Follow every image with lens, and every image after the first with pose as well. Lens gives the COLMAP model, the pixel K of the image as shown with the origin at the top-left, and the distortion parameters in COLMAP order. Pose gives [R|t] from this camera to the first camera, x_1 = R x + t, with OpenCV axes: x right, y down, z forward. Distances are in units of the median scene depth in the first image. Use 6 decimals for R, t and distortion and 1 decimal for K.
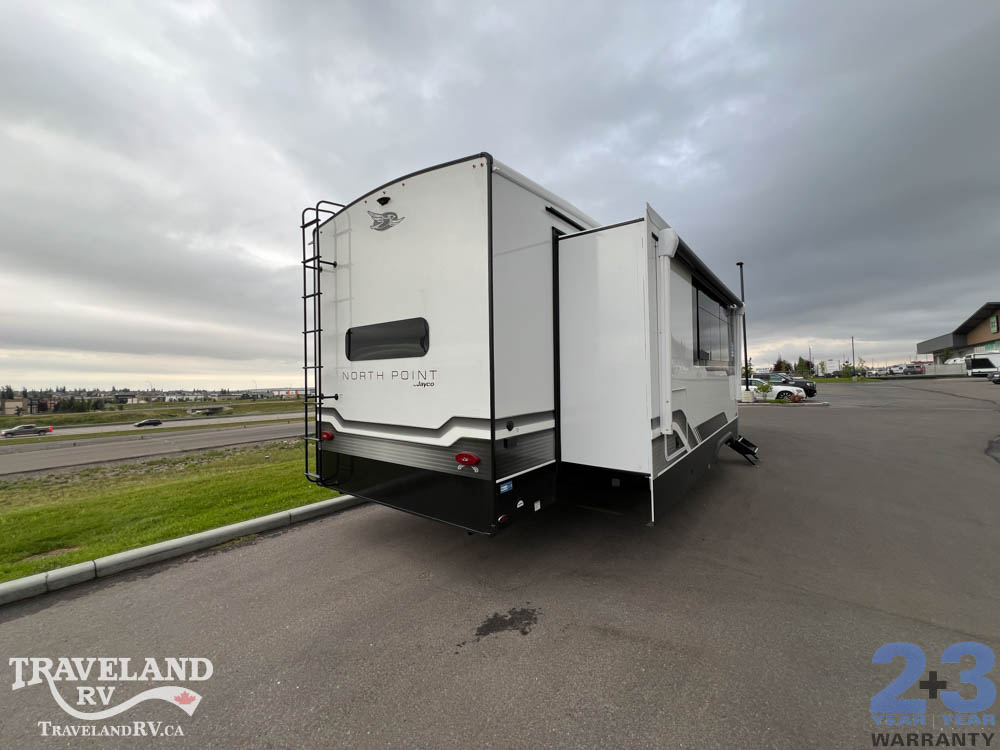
lens RADIAL K [[399.8, 0, 496.5], [0, 399.8, 373.9], [0, 0, 1]] dist [-0.001635, 0.000308]
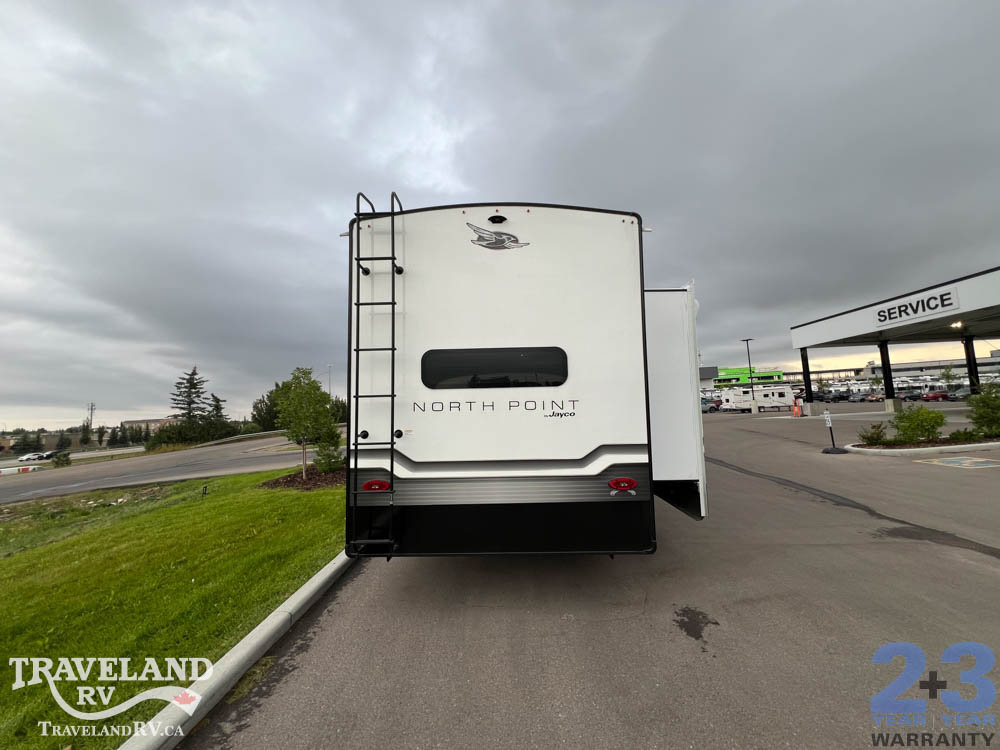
lens RADIAL K [[399.8, 0, 499.7], [0, 399.8, 372.9], [0, 0, 1]] dist [-0.001635, 0.000308]
pose [[0.798892, 0.046596, 0.599667, -0.871199], [0.004973, 0.996449, -0.084053, 0.005715], [-0.601454, 0.070132, 0.795823, 0.291030]]
